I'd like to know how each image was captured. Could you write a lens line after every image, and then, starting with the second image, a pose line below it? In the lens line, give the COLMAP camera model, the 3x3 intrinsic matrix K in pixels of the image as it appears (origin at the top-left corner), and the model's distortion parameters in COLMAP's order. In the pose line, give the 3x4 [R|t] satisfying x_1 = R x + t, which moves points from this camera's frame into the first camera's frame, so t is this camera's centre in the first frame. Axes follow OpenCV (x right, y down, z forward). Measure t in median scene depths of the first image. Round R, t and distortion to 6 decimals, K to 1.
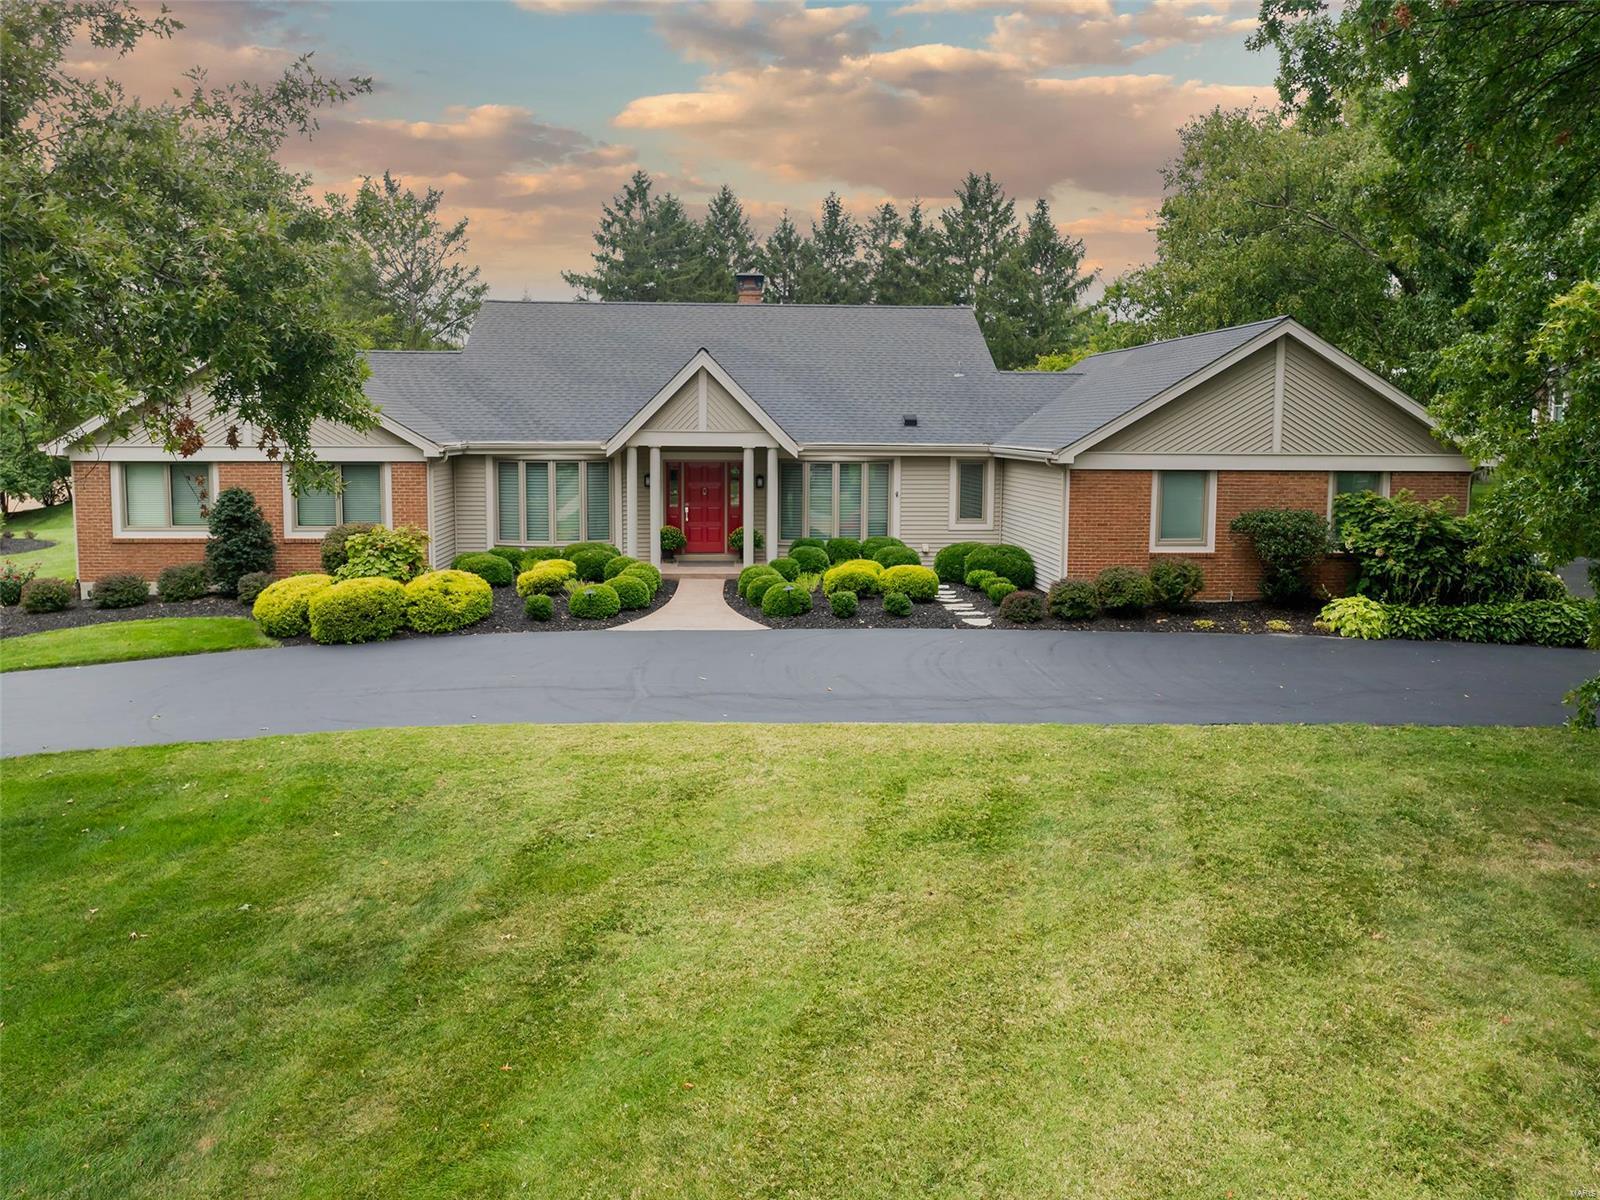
lens RADIAL K [[1158.5, 0, 800.0], [0, 1158.5, 600.0], [0, 0, 1]] dist [-0.070482, 0.050649]
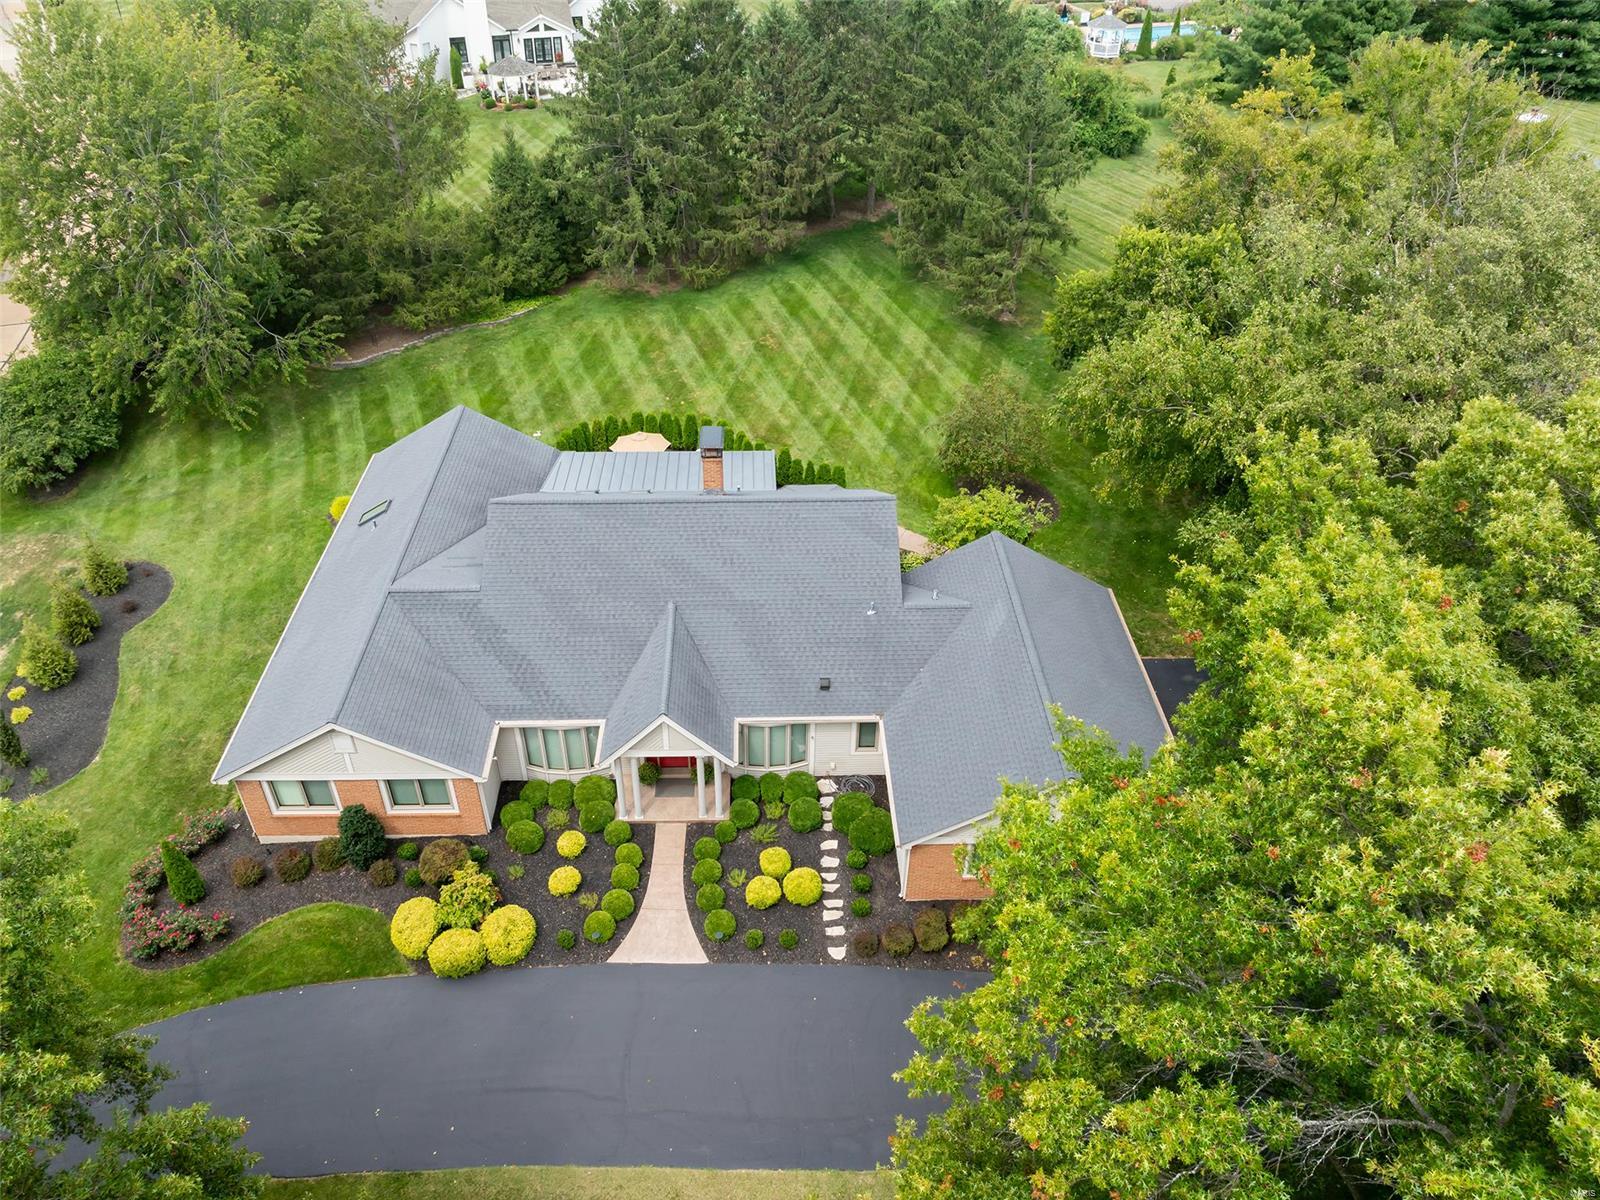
lens RADIAL K [[1158.5, 0, 800.0], [0, 1158.5, 600.0], [0, 0, 1]] dist [-0.070482, 0.050649]
pose [[0.999387, 0.021314, -0.027770, 0.110612], [-0.004351, 0.862754, 0.505604, -0.995215], [0.034735, -0.505174, 0.862318, -0.111103]]
